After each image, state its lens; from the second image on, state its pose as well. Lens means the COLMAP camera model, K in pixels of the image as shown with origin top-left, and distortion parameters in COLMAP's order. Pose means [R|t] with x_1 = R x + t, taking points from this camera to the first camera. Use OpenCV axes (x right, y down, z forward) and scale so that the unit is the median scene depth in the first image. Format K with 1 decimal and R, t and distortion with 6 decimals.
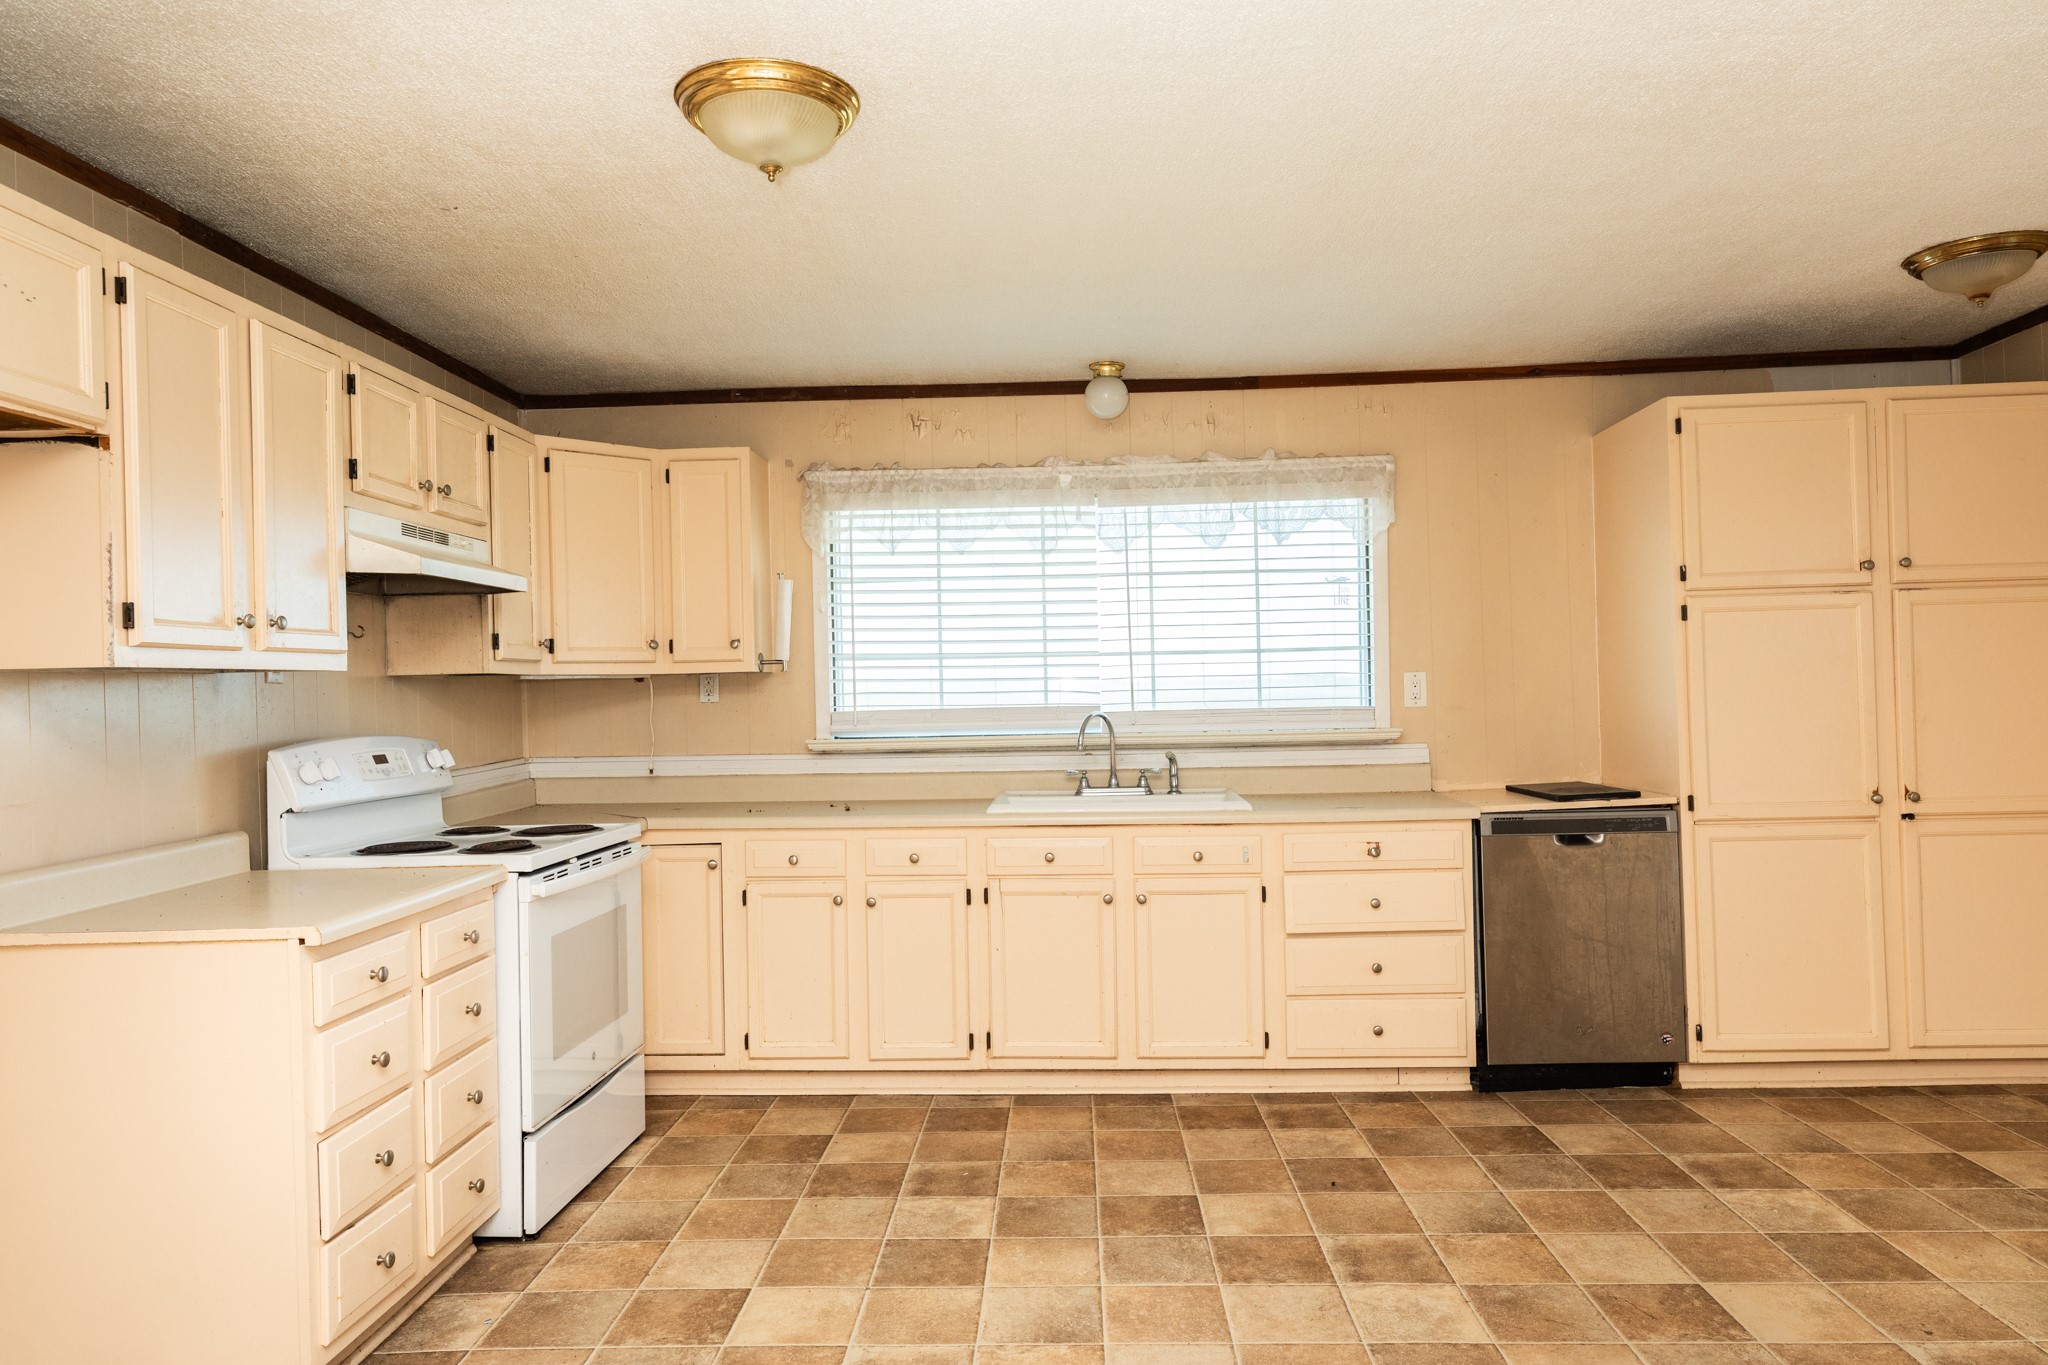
lens RADIAL K [[1356.3, 0, 1024.0], [0, 1356.3, 682.5], [0, 0, 1]] dist [0.012479, 0.001297]
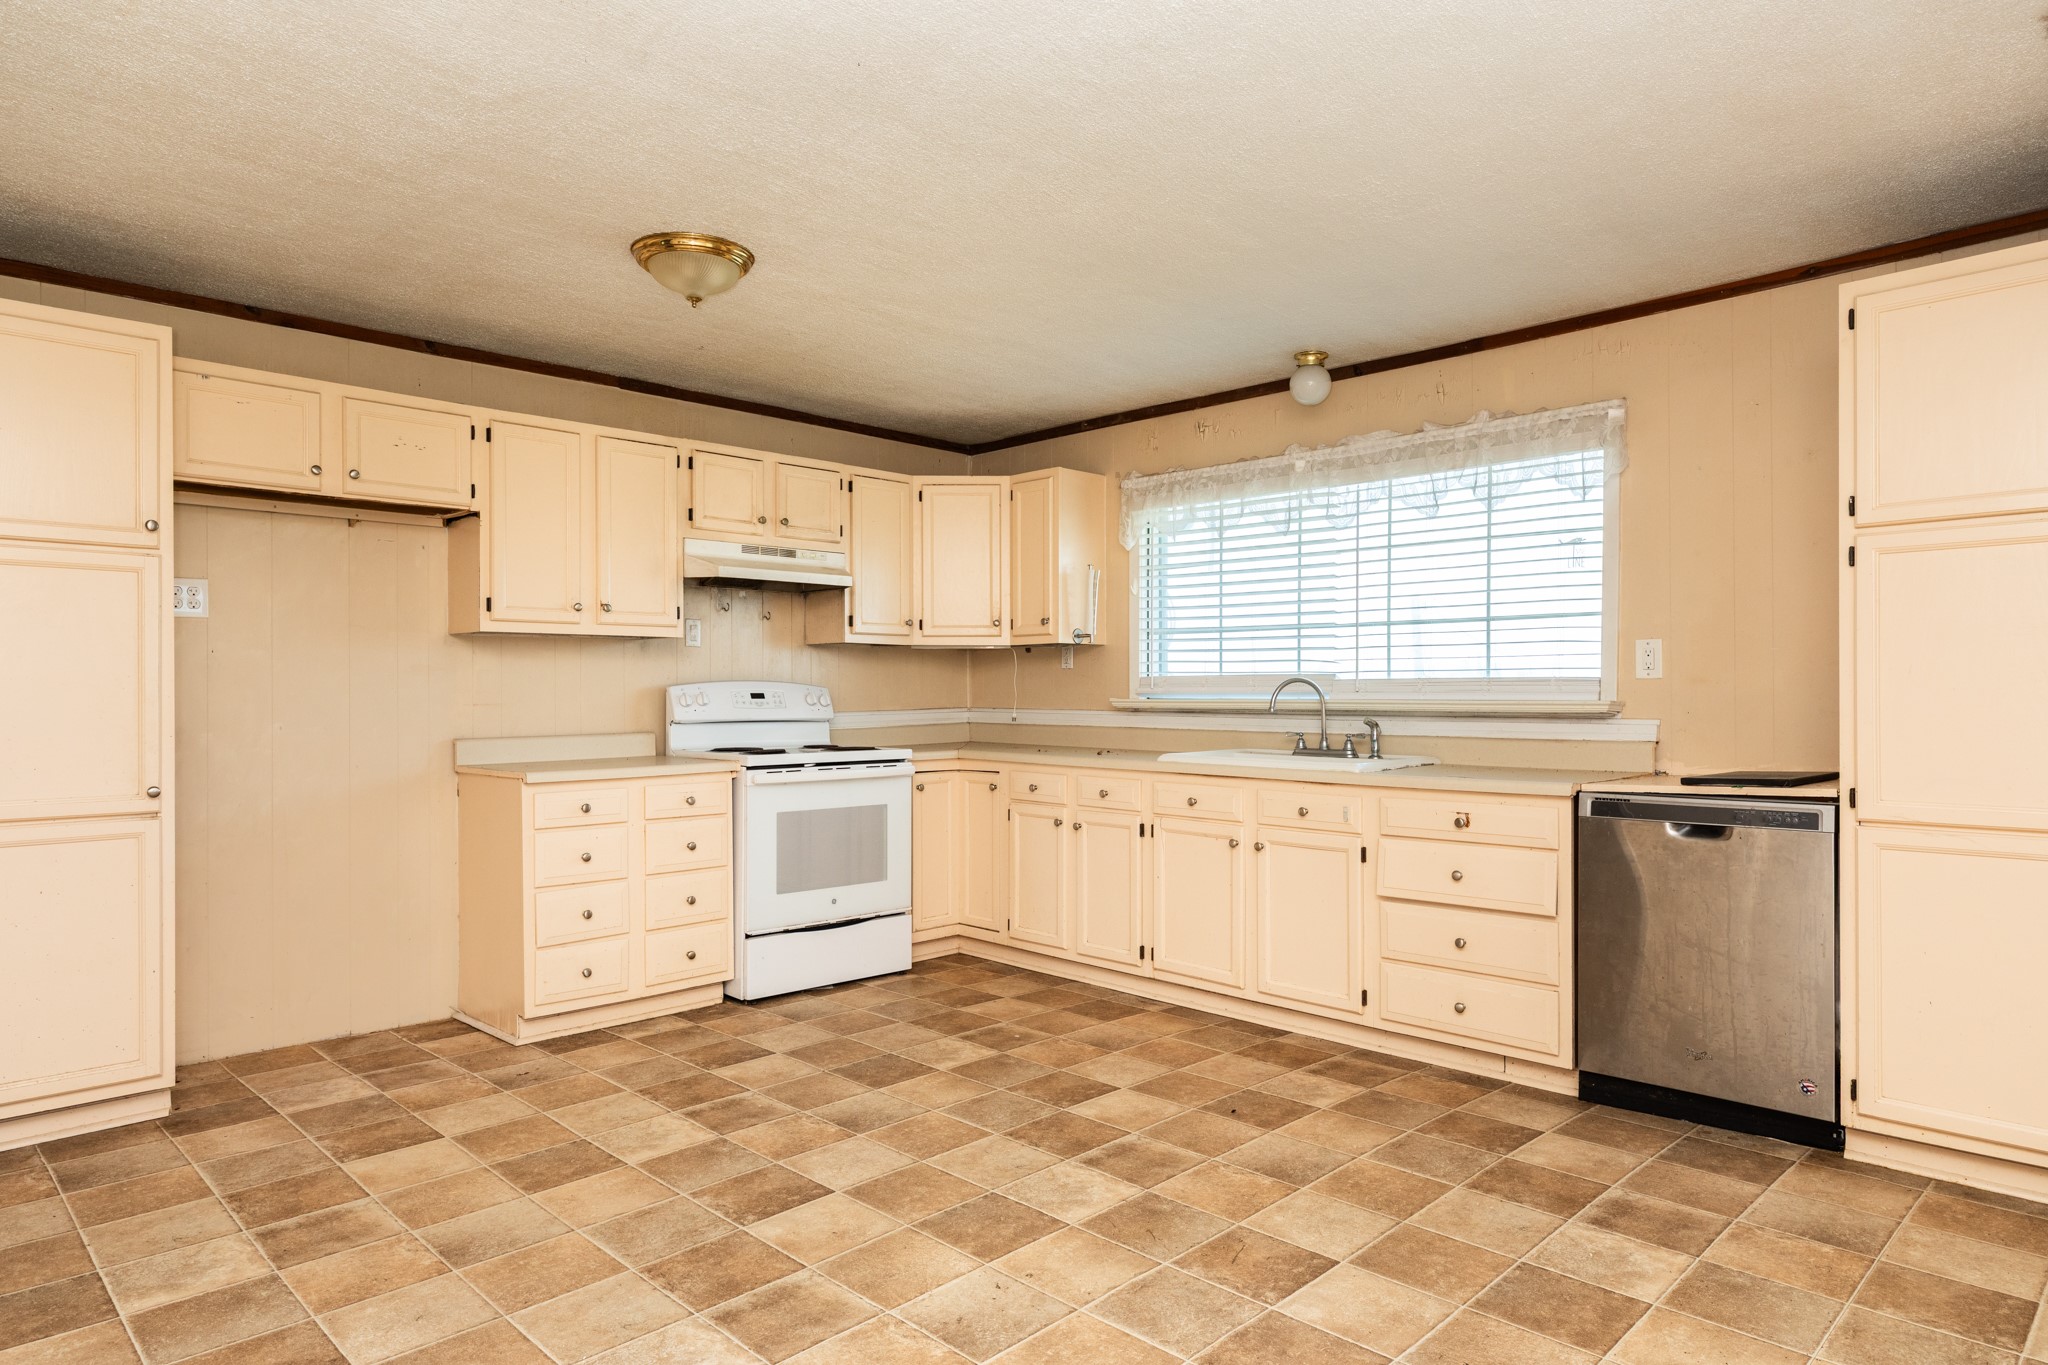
lens RADIAL K [[1224.1, 0, 1022.1], [0, 1224.1, 686.8], [0, 0, 1]] dist [0.006556, 0.000487]
pose [[0.728097, 0.017069, -0.685262, 0.621853], [-0.011971, 0.999854, 0.012186, 0.021524], [0.685370, -0.000669, 0.728195, 0.152894]]
